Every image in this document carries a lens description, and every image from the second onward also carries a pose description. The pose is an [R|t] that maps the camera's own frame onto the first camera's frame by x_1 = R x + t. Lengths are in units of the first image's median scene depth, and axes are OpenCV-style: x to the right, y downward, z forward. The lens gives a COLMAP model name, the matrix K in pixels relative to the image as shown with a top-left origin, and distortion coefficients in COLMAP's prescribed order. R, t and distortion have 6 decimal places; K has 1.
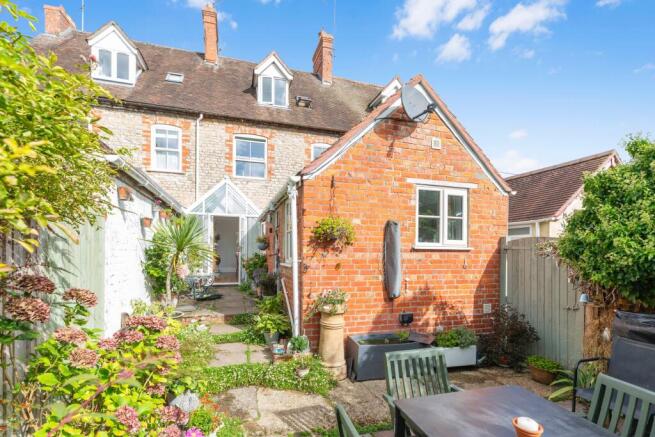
lens RADIAL K [[304.5, 0, 330.2], [0, 304.5, 247.8], [0, 0, 1]] dist [0.001701, 0.000012]
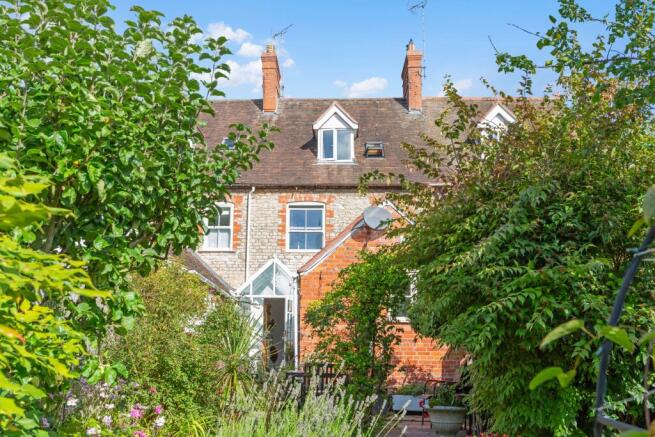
lens RADIAL K [[658.0, 0, 327.5], [0, 658.0, 218.0], [0, 0, 1]] dist [-0.013801, 0.000000]
pose [[0.949232, -0.064002, -0.307998, 0.376453], [-0.000864, 0.978550, -0.206005, 0.059113], [0.314577, 0.195813, 0.928816, -0.720649]]
